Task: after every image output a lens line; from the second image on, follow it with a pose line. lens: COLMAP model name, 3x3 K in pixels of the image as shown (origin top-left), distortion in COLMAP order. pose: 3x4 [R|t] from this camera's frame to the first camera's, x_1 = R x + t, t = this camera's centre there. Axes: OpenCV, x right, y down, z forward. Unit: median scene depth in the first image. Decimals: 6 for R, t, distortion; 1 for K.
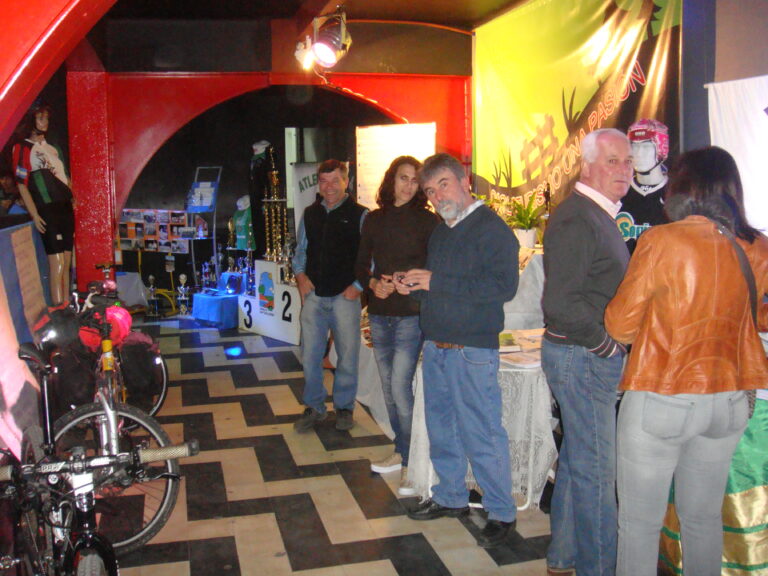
lens RADIAL K [[779.6, 0, 384.0], [0, 779.6, 288.0], [0, 0, 1]] dist [-0.195359, 0.000159]
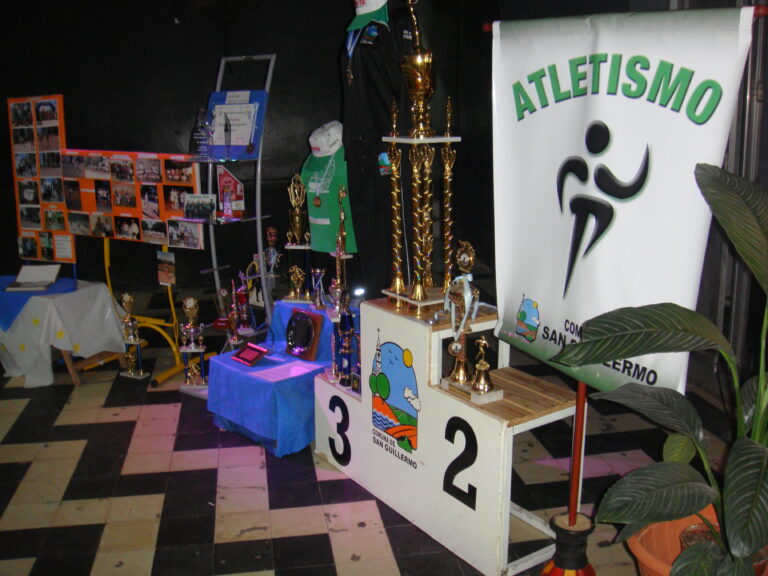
lens RADIAL K [[781.2, 0, 384.0], [0, 781.2, 288.0], [0, 0, 1]] dist [-0.173411, 0.142129]
pose [[0.996262, 0.019123, -0.084243, -0.109070], [-0.010402, 0.994651, 0.102764, -0.071141], [0.085758, -0.101503, 0.991132, 0.556000]]
